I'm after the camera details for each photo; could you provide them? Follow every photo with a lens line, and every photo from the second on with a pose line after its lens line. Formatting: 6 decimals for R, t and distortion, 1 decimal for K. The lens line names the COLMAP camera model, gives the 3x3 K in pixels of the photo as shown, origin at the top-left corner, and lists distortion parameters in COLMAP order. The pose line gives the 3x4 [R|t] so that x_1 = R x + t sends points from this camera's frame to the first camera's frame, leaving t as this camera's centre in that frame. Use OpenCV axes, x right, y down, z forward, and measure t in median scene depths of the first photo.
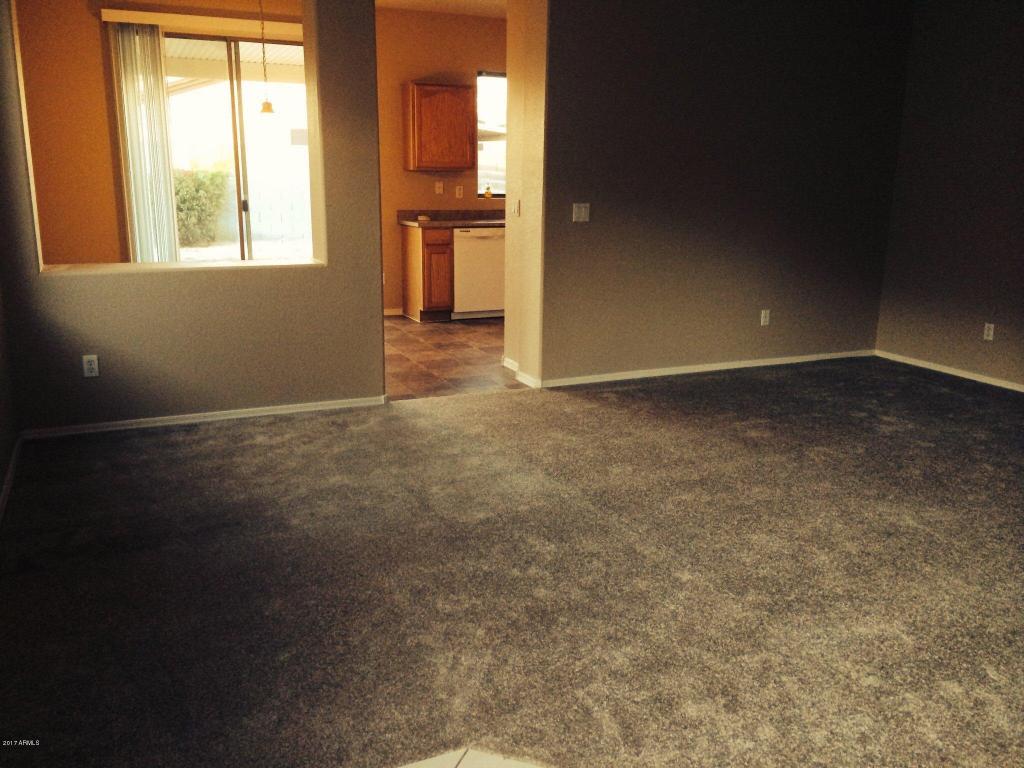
lens RADIAL K [[872.7, 0, 512.0], [0, 872.7, 384.0], [0, 0, 1]] dist [0.077856, -0.115748]
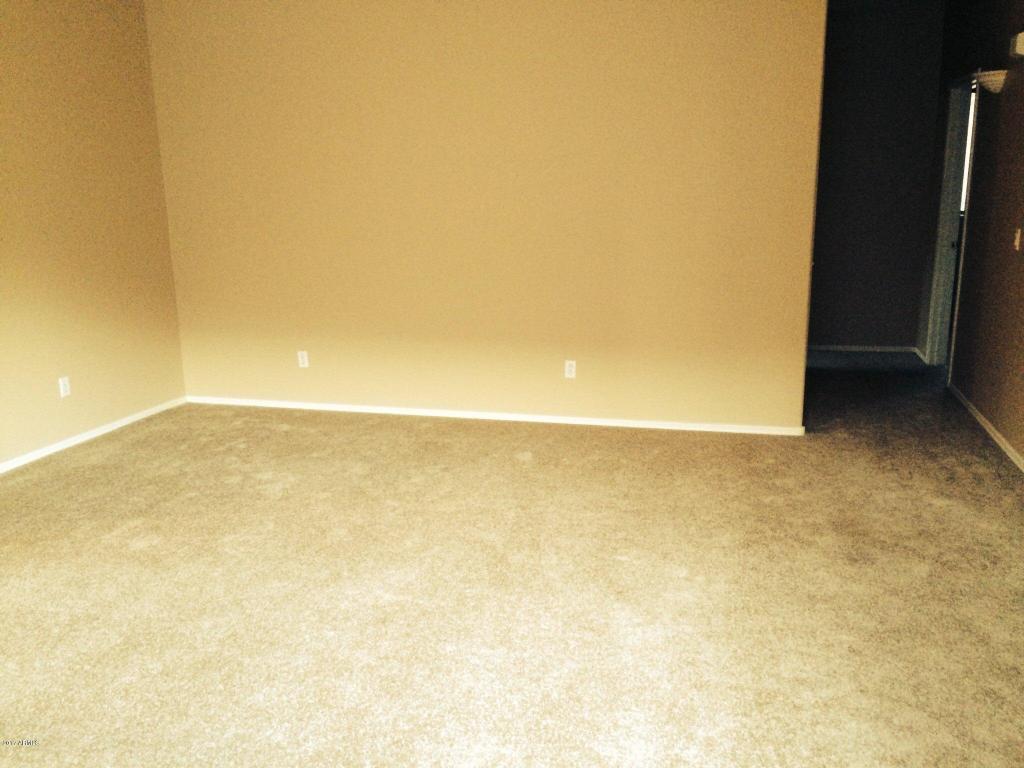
lens RADIAL K [[872.7, 0, 512.0], [0, 872.7, 384.0], [0, 0, 1]] dist [0.077856, -0.115748]
pose [[0.634567, -0.192392, 0.748538, -0.090453], [0.204898, 0.975743, 0.077089, -0.090177], [-0.745212, 0.104456, 0.658595, 0.259142]]
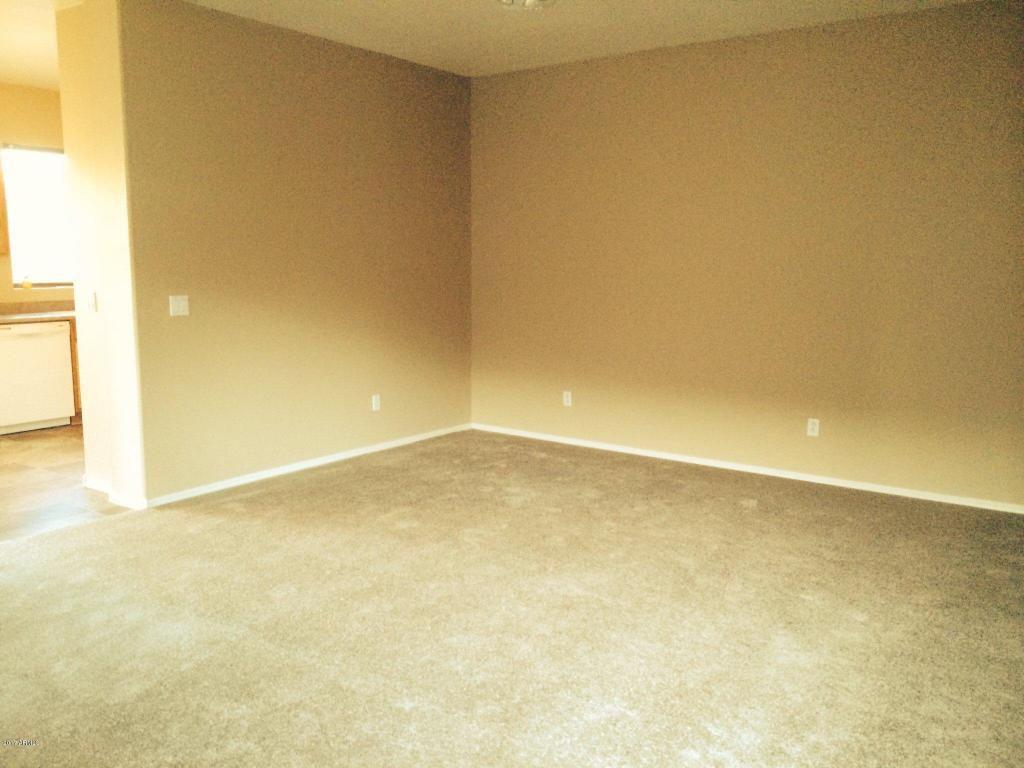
lens RADIAL K [[872.7, 0, 512.0], [0, 872.7, 384.0], [0, 0, 1]] dist [0.077856, -0.115748]
pose [[0.869686, -0.077692, 0.487453, -0.097182], [0.120375, 0.991102, -0.056801, -0.034532], [-0.478703, 0.108076, 0.871300, 0.090221]]
